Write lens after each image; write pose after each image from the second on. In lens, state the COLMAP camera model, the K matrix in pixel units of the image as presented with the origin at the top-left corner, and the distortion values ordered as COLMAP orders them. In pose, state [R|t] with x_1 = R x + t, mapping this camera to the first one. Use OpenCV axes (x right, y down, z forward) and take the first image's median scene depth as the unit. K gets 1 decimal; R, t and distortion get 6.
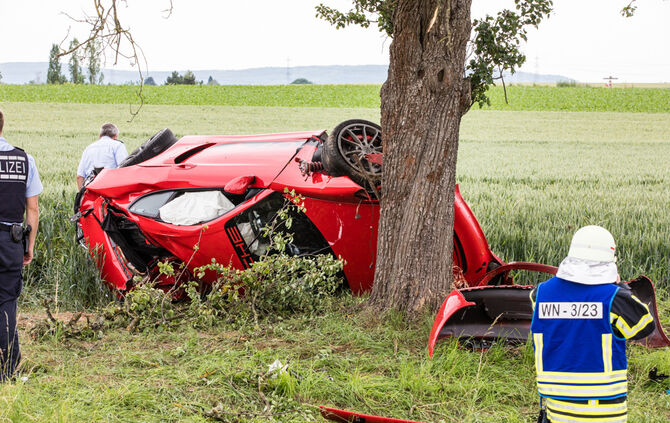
lens RADIAL K [[2243.2, 0, 335.0], [0, 2243.2, 211.9], [0, 0, 1]] dist [-0.194015, 0.000000]
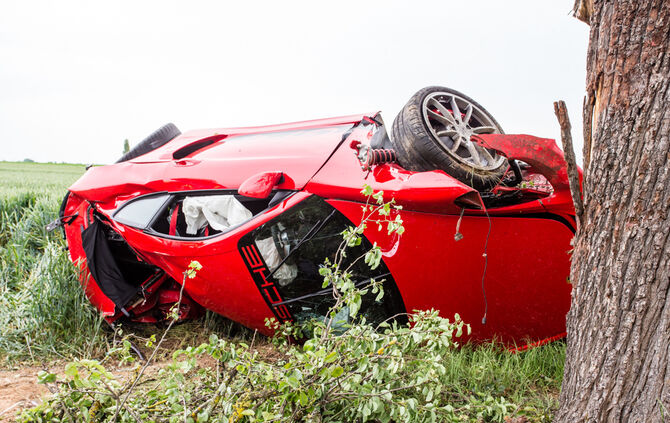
lens RADIAL K [[696.2, 0, 334.6], [0, 696.2, 212.5], [0, 0, 1]] dist [0.003297, 0.000000]
pose [[0.995402, 0.006857, 0.095545, -0.040453], [-0.007675, 0.999937, 0.008194, -0.005590], [-0.095482, -0.008889, 0.995391, 0.789666]]
